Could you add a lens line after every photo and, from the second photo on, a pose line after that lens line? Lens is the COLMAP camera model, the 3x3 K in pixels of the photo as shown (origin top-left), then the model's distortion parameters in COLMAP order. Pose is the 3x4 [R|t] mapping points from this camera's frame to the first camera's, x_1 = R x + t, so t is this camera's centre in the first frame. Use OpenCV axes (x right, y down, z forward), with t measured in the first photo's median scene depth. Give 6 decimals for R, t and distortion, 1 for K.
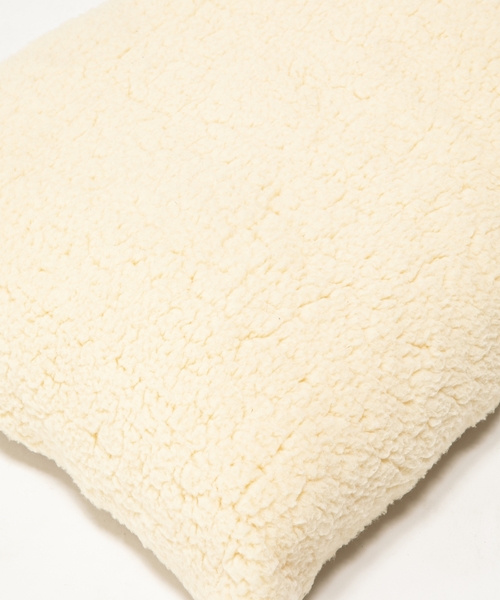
lens RADIAL K [[1614.0, 0, 250.0], [0, 1614.0, 300.0], [0, 0, 1]] dist [-0.002896, -0.049575]
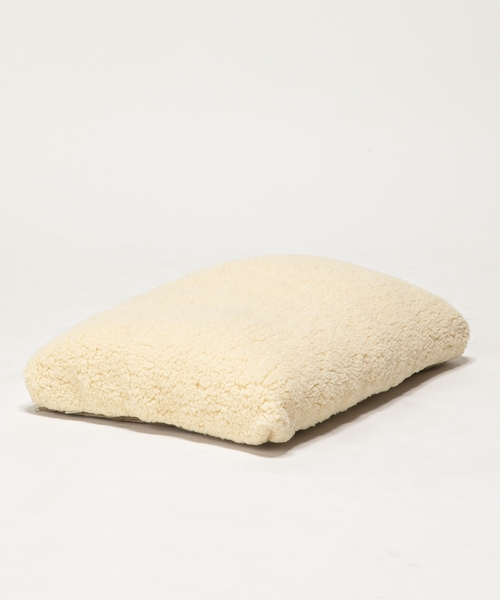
lens RADIAL K [[1614.0, 0, 250.0], [0, 1614.0, 300.0], [0, 0, 1]] dist [-0.002896, -0.049575]
pose [[0.987016, -0.066461, 0.146228, -0.381247], [0.124738, 0.890705, -0.437134, 1.090942], [-0.101194, 0.449698, 0.887430, -1.280452]]
